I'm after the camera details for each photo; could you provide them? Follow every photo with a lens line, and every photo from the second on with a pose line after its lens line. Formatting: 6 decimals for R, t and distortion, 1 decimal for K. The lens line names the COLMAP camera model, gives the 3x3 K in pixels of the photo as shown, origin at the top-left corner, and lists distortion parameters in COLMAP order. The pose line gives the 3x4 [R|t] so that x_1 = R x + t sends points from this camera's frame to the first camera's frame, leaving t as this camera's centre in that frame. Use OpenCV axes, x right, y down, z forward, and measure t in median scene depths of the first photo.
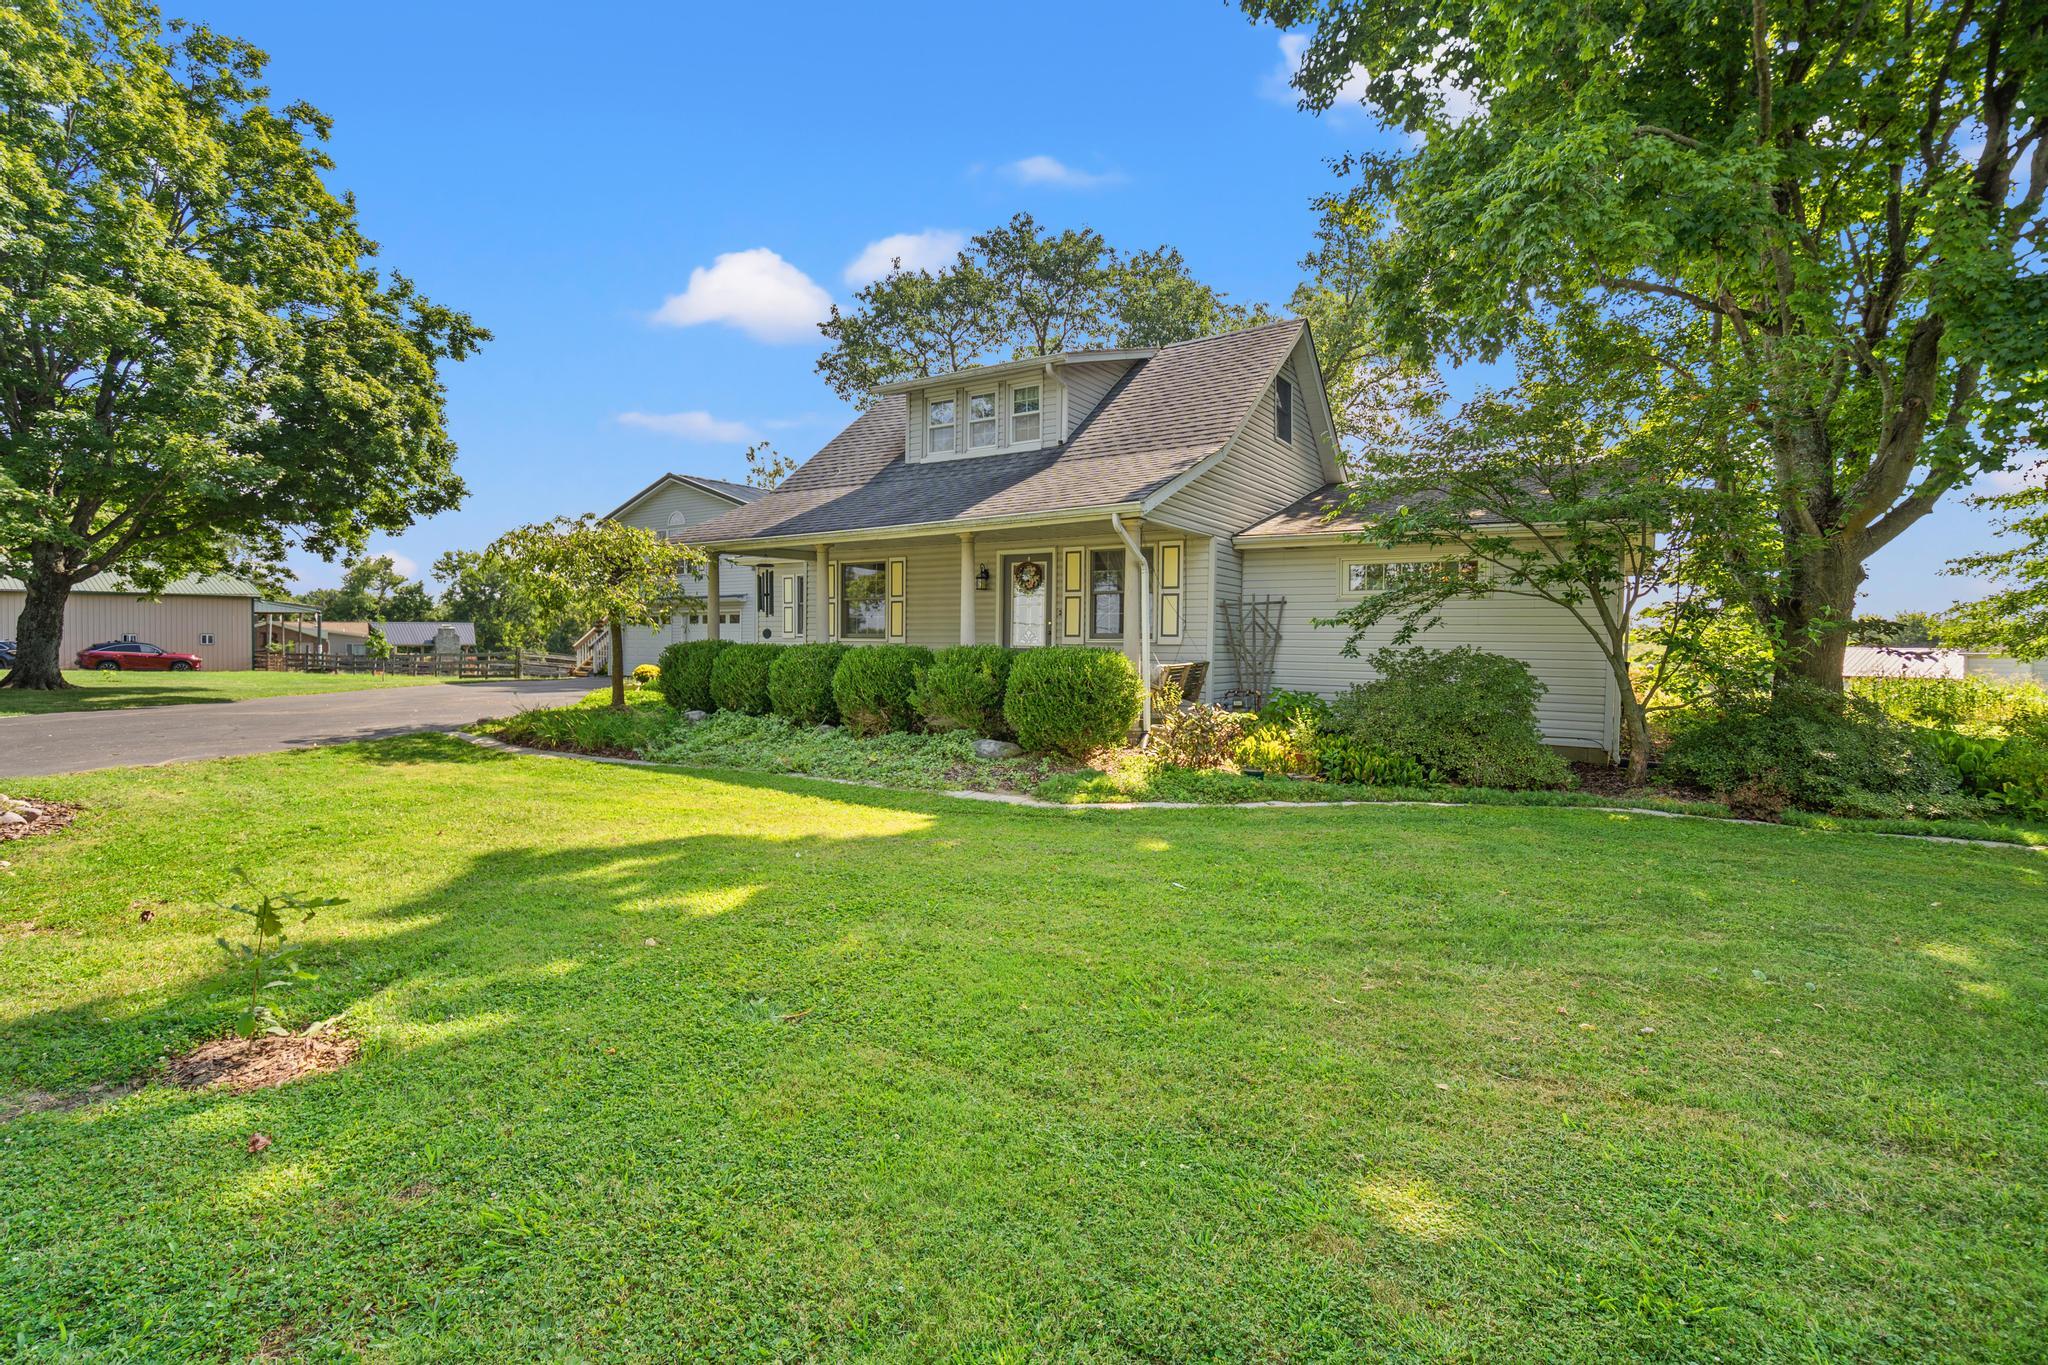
lens RADIAL K [[946.3, 0, 1023.2], [0, 946.3, 643.6], [0, 0, 1]] dist [-0.000718, 0.016924]
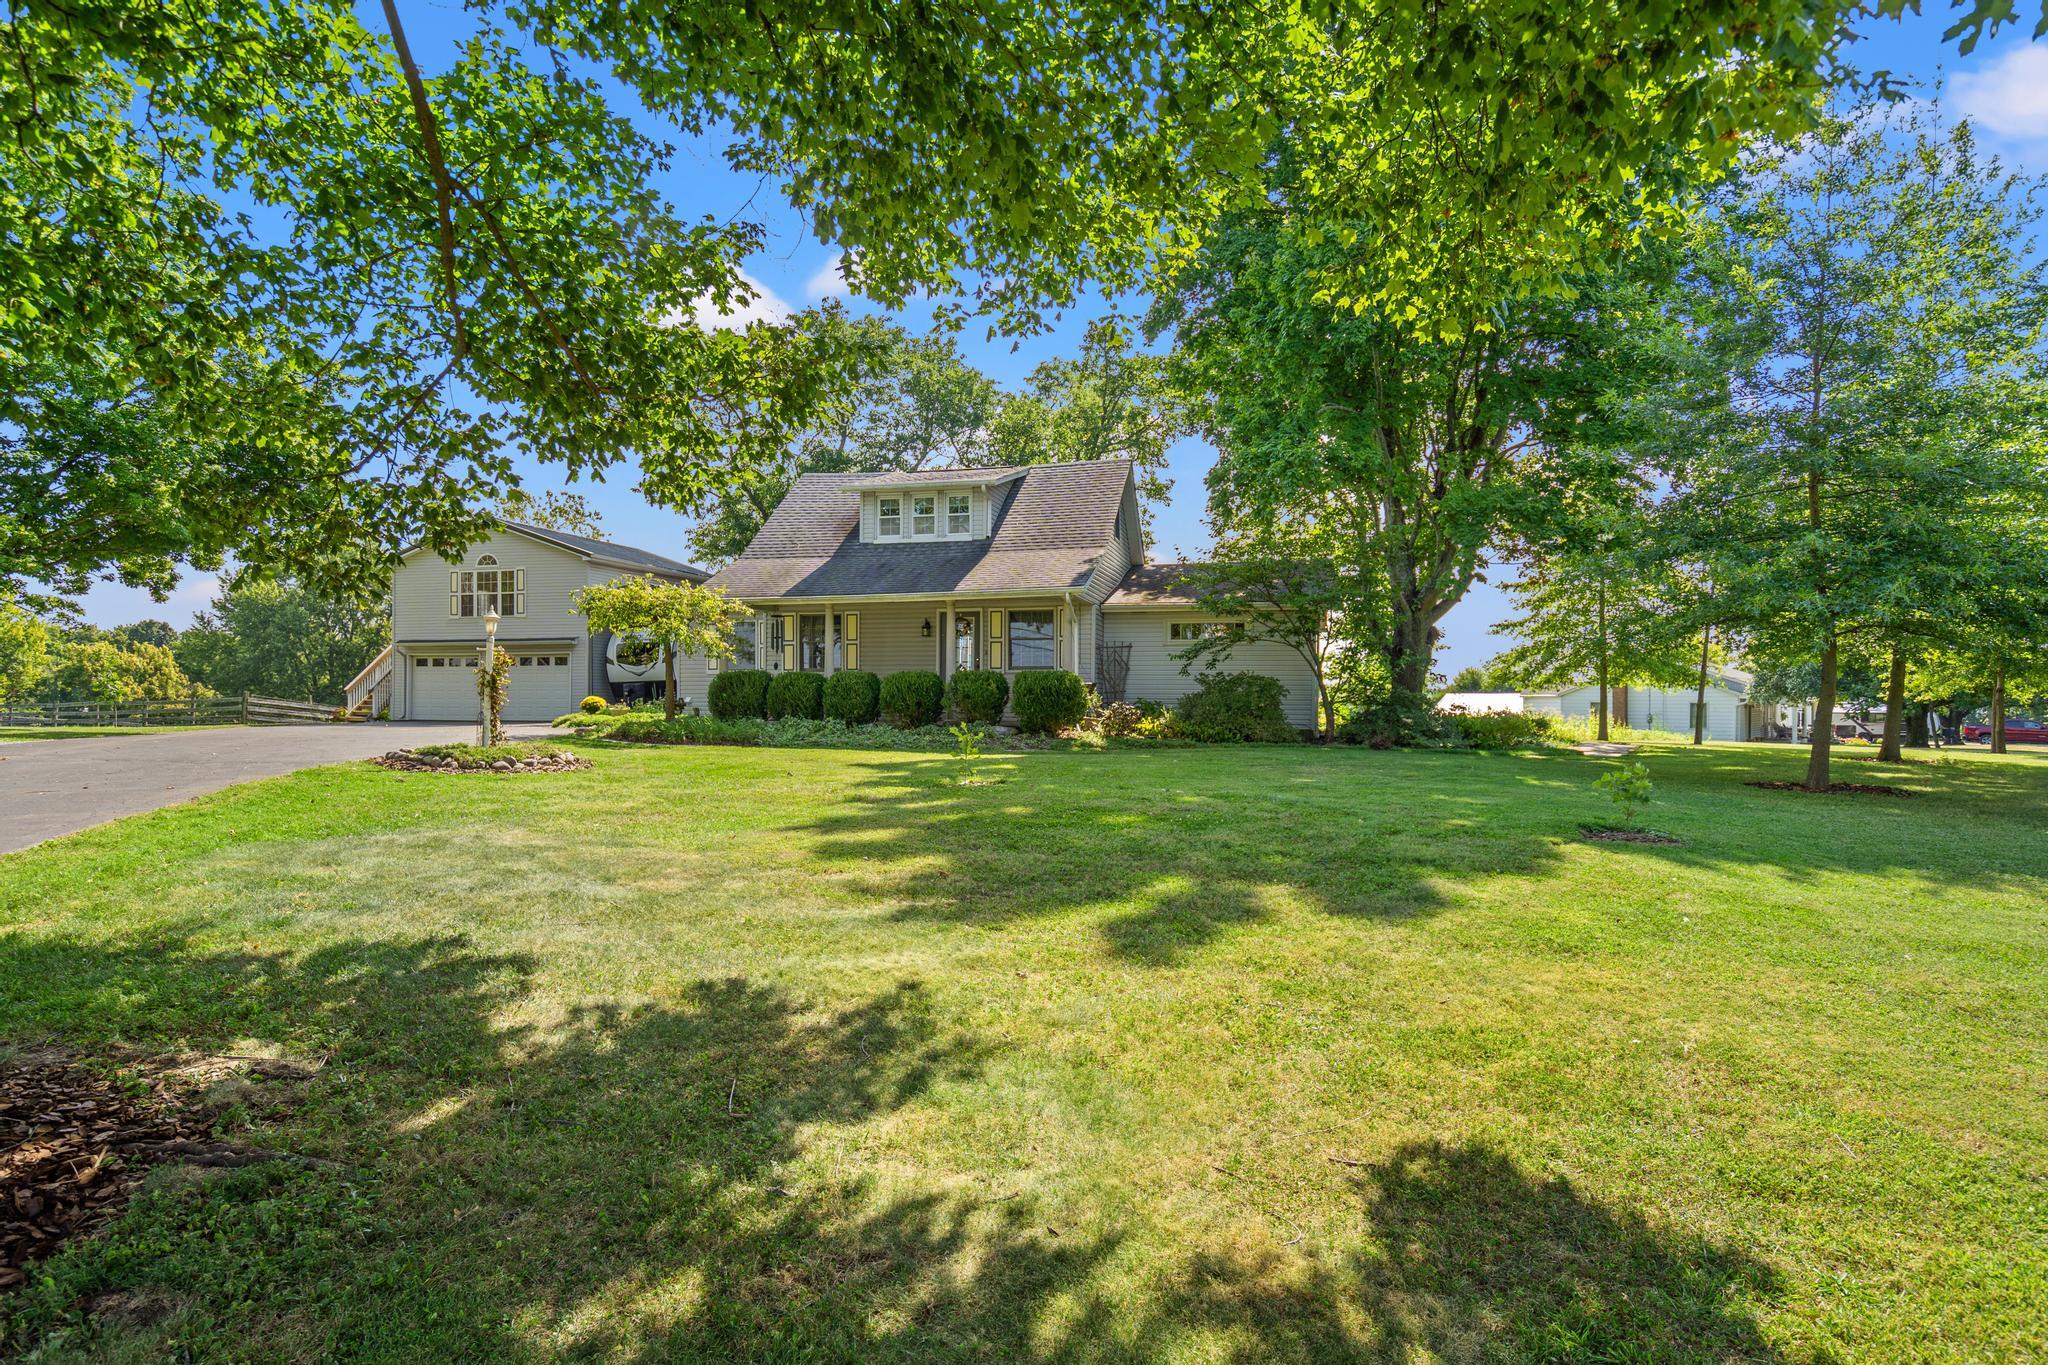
lens RADIAL K [[1121.2, 0, 1024.0], [0, 1121.2, 682.5], [0, 0, 1]] dist [0.036900, 0.000211]
pose [[0.942013, -0.000717, 0.335575, -0.496112], [0.006908, 0.999827, -0.017255, 0.045223], [-0.335504, 0.018573, 0.941856, -0.664847]]
